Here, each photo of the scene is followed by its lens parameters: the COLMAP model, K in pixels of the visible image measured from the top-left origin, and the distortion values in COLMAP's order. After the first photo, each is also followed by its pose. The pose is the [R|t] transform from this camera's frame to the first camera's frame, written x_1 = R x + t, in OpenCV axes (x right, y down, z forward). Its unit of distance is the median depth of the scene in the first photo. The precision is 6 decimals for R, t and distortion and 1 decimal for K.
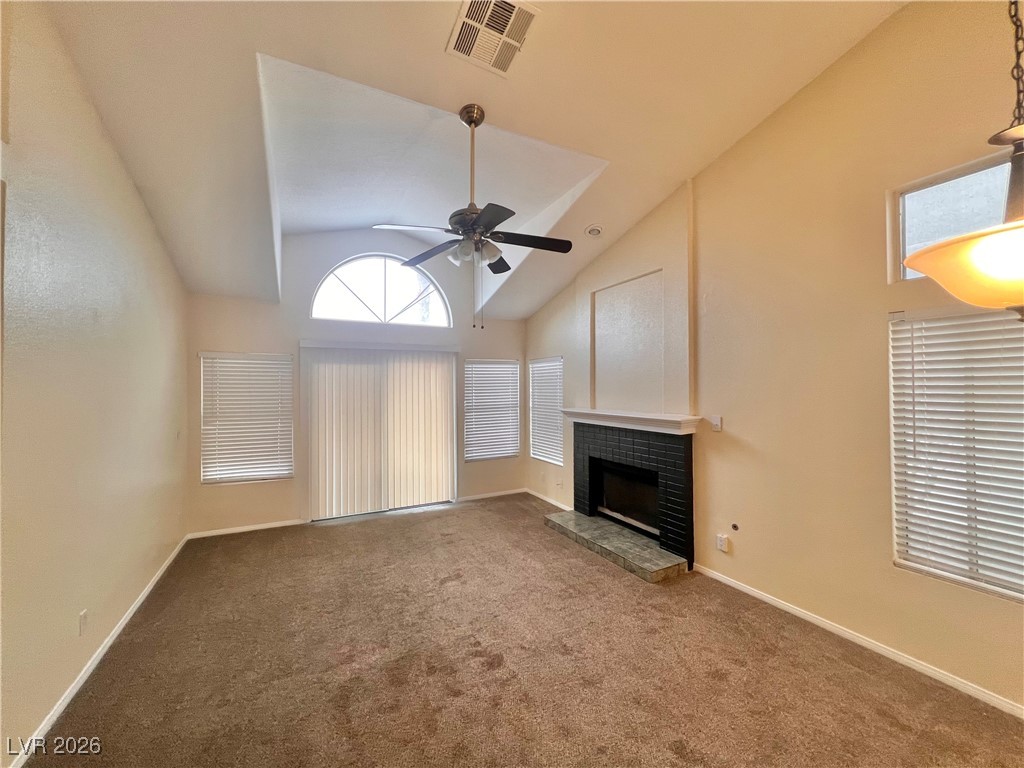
lens RADIAL K [[409.8, 0, 512.0], [0, 409.8, 384.0], [0, 0, 1]] dist [-0.001847, 0.000531]
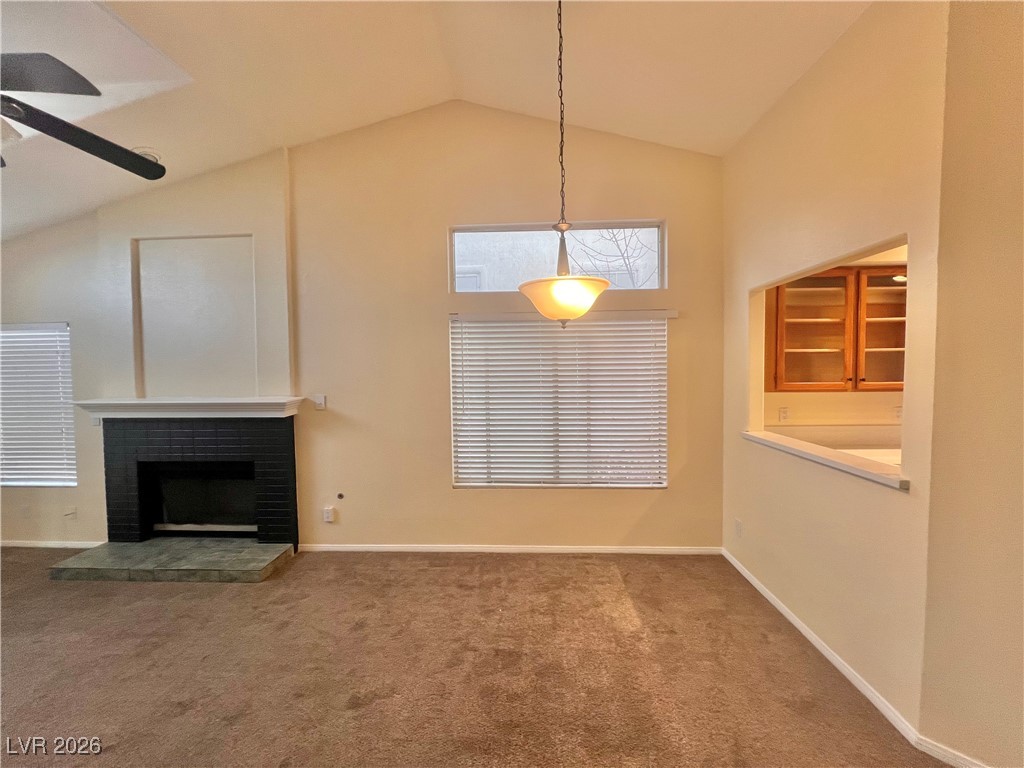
lens RADIAL K [[409.8, 0, 512.0], [0, 409.8, 384.0], [0, 0, 1]] dist [-0.001847, 0.000531]
pose [[0.500513, -0.035442, 0.865003, -0.140846], [0.000667, 0.999177, 0.040554, 0.008089], [-0.865729, -0.019721, 0.500124, 0.062864]]
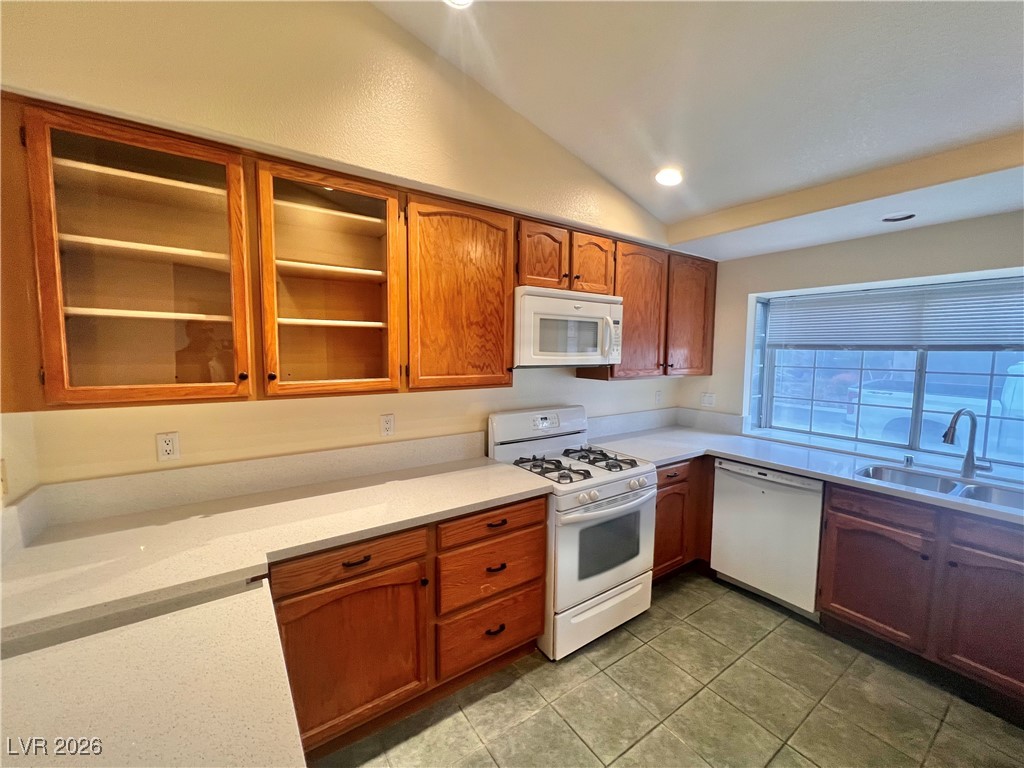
lens RADIAL K [[409.8, 0, 512.0], [0, 409.8, 384.0], [0, 0, 1]] dist [-0.001847, 0.000531]
pose [[-0.130471, -0.079463, 0.988263, 0.468411], [-0.018449, 0.996805, 0.077715, 0.002473], [-0.991280, -0.008093, -0.131520, -0.331431]]
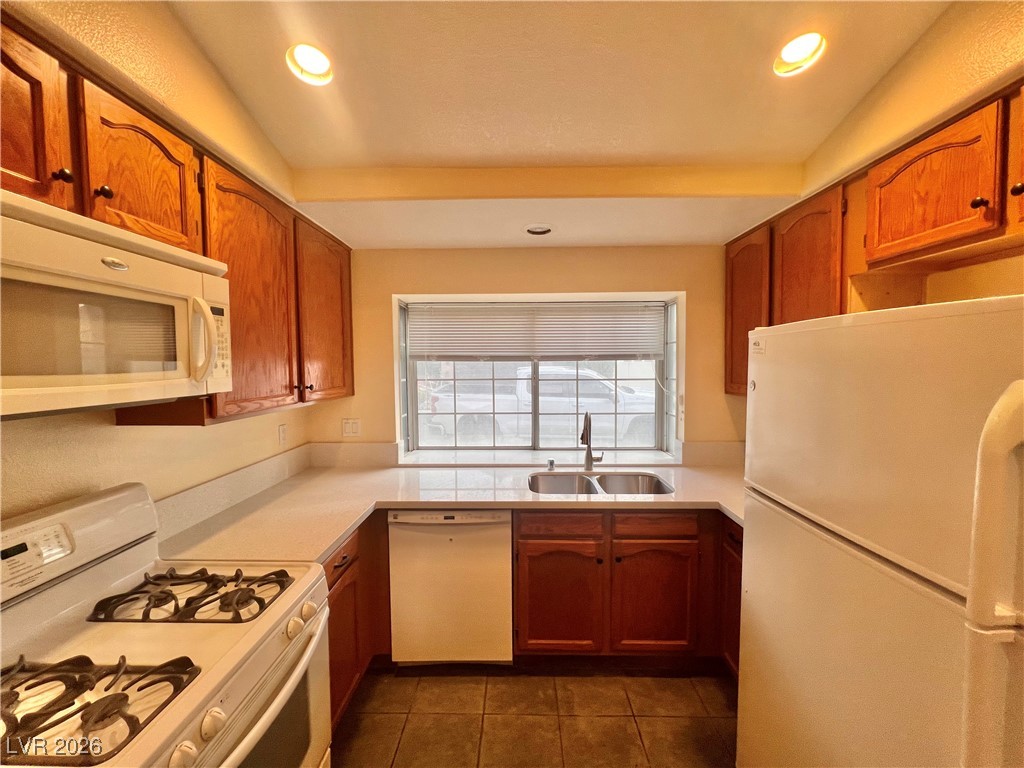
lens RADIAL K [[410.8, 0, 511.0], [0, 410.8, 383.2], [0, 0, 1]] dist [-0.002857, -0.000338]
pose [[-0.878600, -0.012501, 0.477395, 0.748233], [0.007000, 0.999213, 0.039047, -0.000931], [-0.477507, 0.037648, -0.877821, -0.405594]]
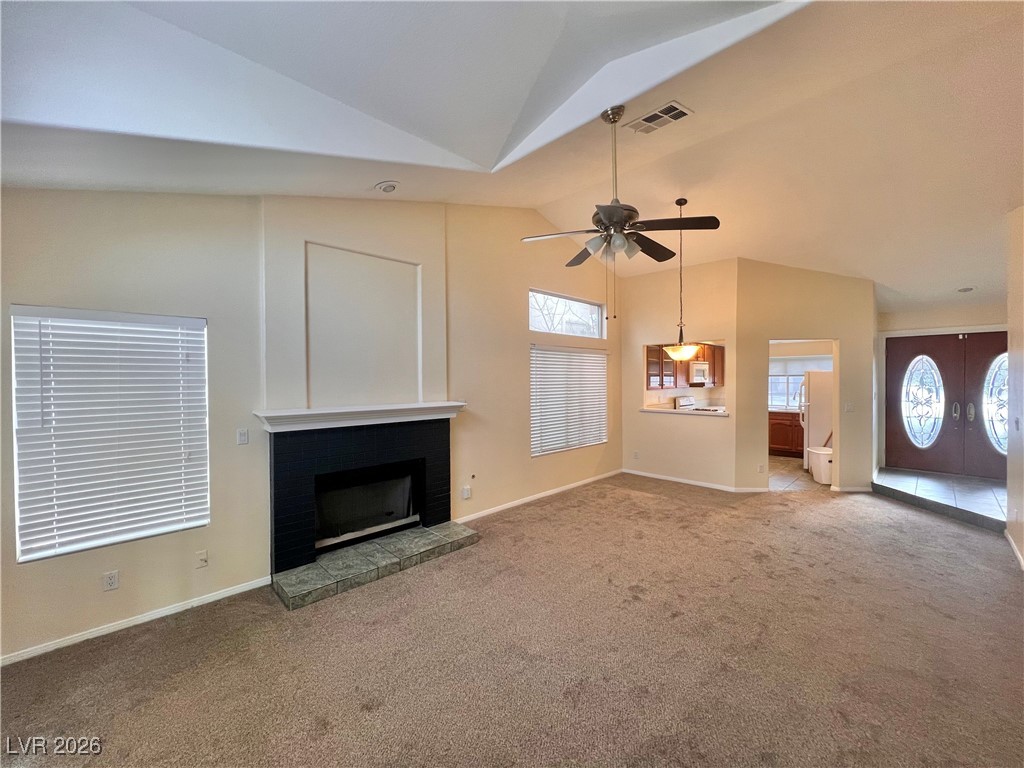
lens RADIAL K [[409.8, 0, 512.0], [0, 409.8, 384.0], [0, 0, 1]] dist [-0.001847, 0.000531]
pose [[-0.298177, -0.006013, 0.954492, -0.761919], [-0.002773, 0.999981, 0.005434, 0.019390], [-0.954507, -0.001026, -0.298188, 1.168086]]
